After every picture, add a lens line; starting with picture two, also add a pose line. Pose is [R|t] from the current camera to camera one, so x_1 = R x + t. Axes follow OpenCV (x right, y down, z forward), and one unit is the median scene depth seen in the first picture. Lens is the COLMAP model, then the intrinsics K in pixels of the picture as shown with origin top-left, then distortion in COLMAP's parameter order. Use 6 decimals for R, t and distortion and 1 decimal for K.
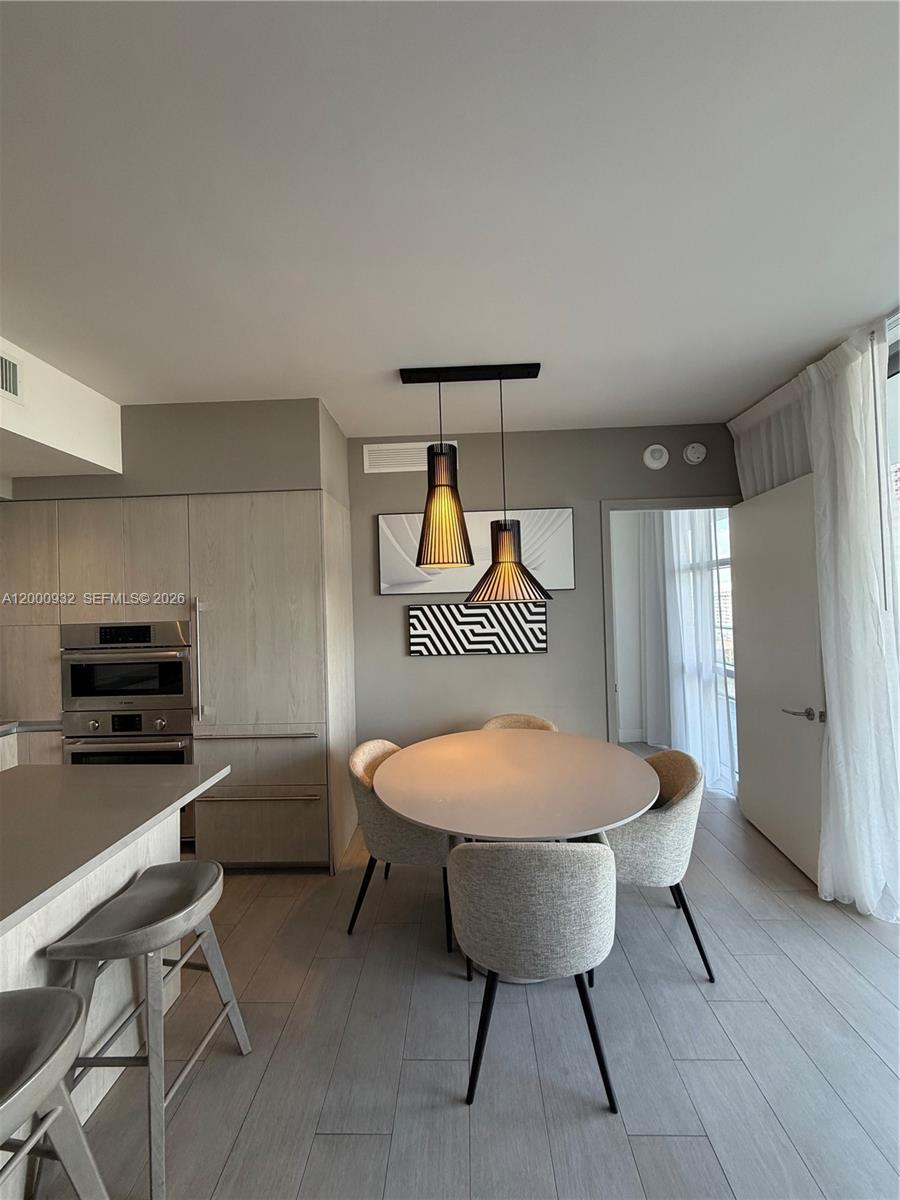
lens RADIAL K [[482.8, 0, 444.9], [0, 482.8, 595.2], [0, 0, 1]] dist [0.005903, 0.000221]
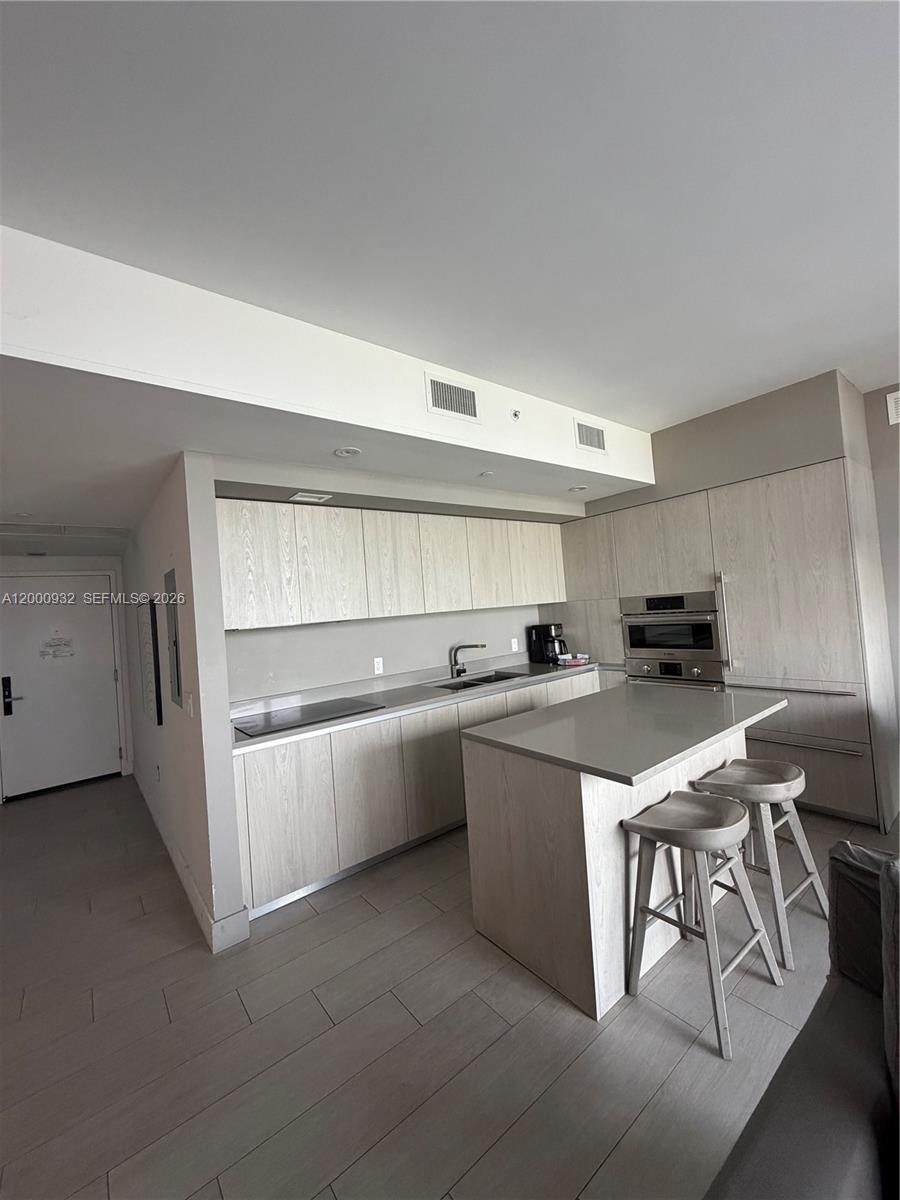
lens RADIAL K [[482.8, 0, 449.8], [0, 482.8, 593.1], [0, 0, 1]] dist [0.005903, 0.000221]
pose [[0.653285, -0.045610, -0.755737, -0.035996], [0.073493, 0.997290, 0.003341, 0.005145], [0.753536, -0.057723, 0.654867, -0.322320]]
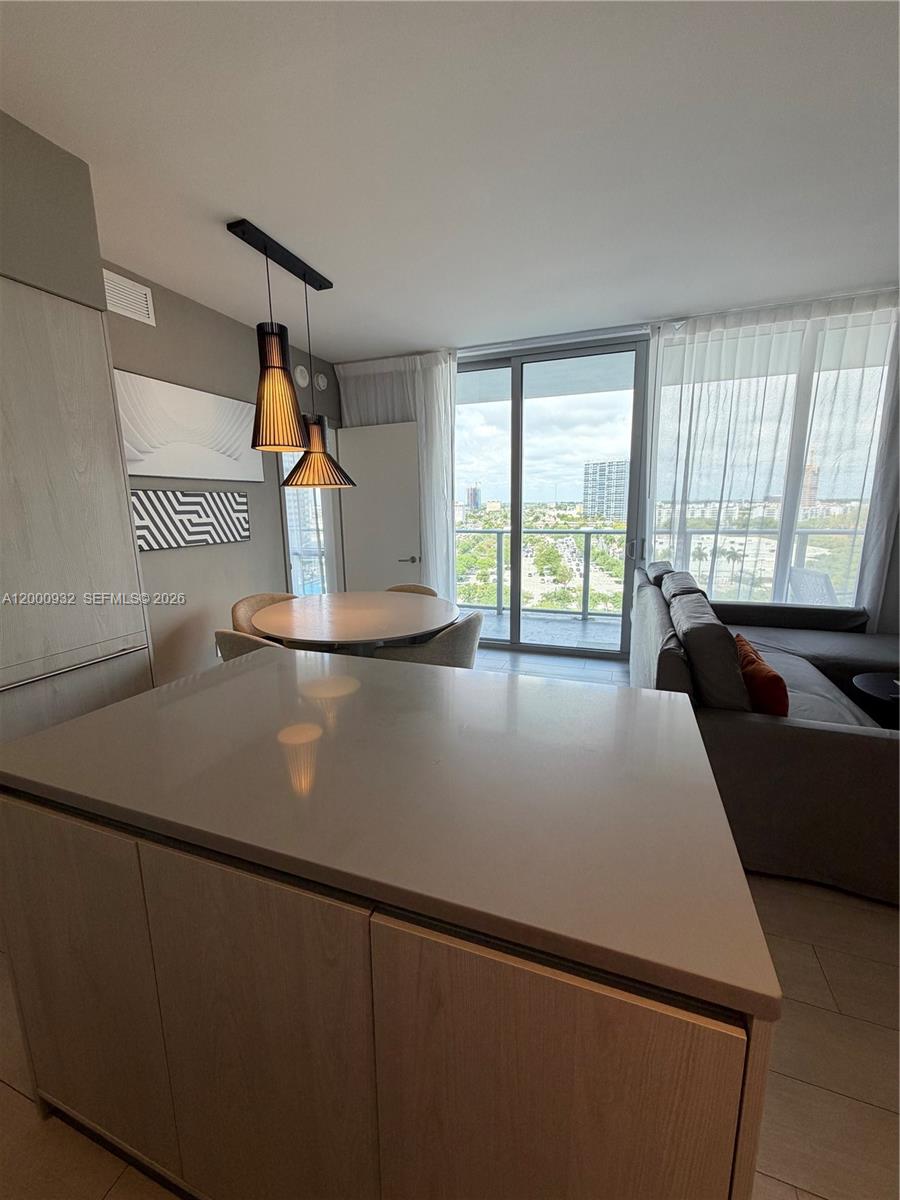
lens RADIAL K [[482.8, 0, 452.3], [0, 482.8, 600.6], [0, 0, 1]] dist [0.005903, 0.000221]
pose [[0.304810, -0.164710, 0.938063, -0.829233], [-0.009691, 0.984345, 0.175985, 0.067093], [-0.952364, -0.062733, 0.298442, 0.270688]]
